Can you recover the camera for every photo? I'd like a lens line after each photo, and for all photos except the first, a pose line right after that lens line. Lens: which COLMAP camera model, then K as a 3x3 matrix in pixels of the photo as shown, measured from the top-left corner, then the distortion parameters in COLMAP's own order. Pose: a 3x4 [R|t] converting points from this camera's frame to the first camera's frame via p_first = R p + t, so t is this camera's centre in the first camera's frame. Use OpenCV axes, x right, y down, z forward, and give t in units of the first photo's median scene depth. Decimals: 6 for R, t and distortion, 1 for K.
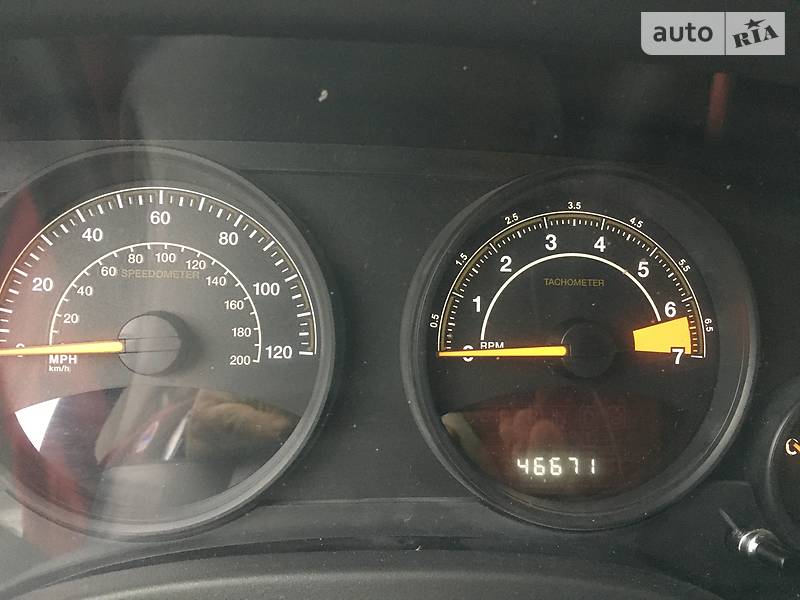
lens RADIAL K [[681.8, 0, 404.3], [0, 681.8, 300.5], [0, 0, 1]] dist [0.079492, -0.110831]
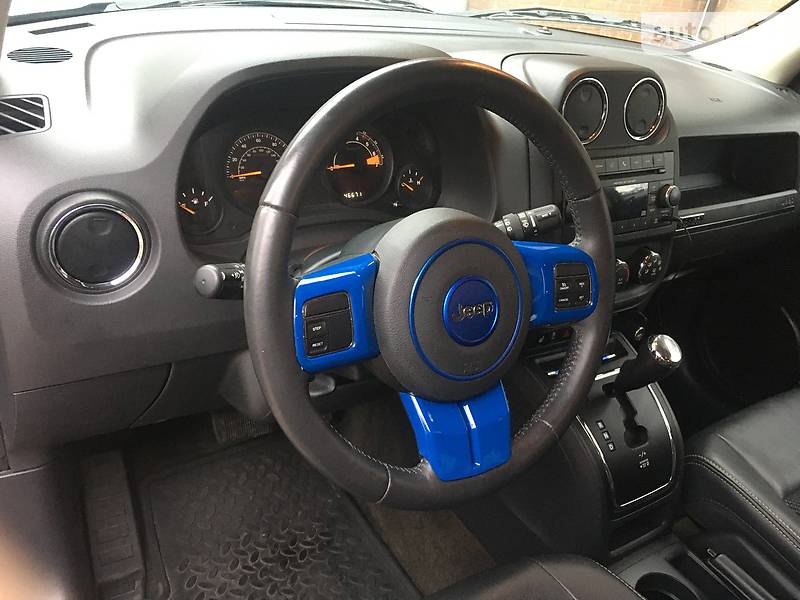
lens RADIAL K [[681.8, 0, 401.0], [0, 681.8, 297.1], [0, 0, 1]] dist [0.079492, -0.110831]
pose [[0.887220, -0.174766, 0.426963, -1.403633], [0.093689, 0.974441, 0.204176, 0.029766], [-0.451733, -0.141147, 0.880917, -2.873880]]
